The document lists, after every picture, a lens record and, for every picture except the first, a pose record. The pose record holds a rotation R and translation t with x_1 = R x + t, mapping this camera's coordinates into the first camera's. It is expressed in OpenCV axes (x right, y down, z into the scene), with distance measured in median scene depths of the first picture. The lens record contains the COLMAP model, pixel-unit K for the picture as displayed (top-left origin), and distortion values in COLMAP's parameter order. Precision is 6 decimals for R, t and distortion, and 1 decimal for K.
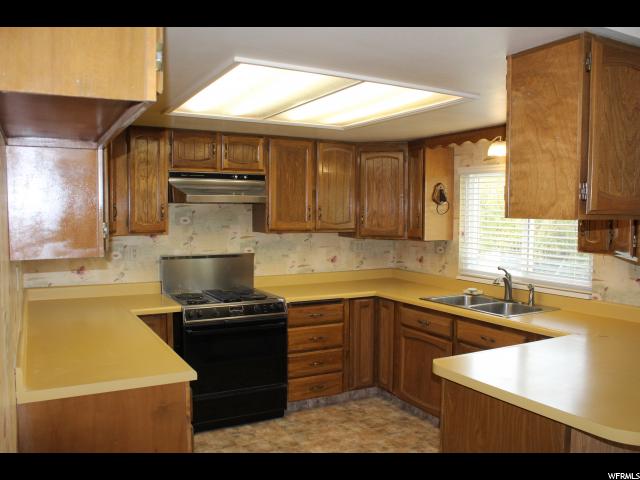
lens RADIAL K [[541.9, 0, 321.5], [0, 541.9, 241.3], [0, 0, 1]] dist [-0.055329, 0.008791]
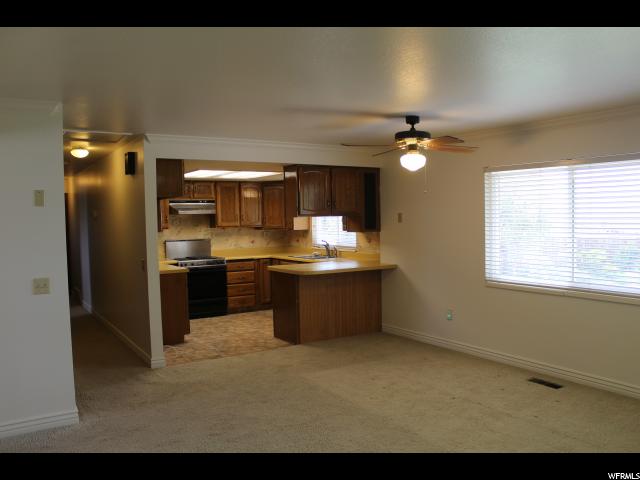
lens RADIAL K [[541.9, 0, 318.5], [0, 541.9, 238.3], [0, 0, 1]] dist [-0.055329, 0.008791]
pose [[0.998281, -0.025015, 0.053003, 0.176850], [0.025998, 0.999501, -0.017936, 0.070492], [-0.052527, 0.019283, 0.998433, -1.077697]]
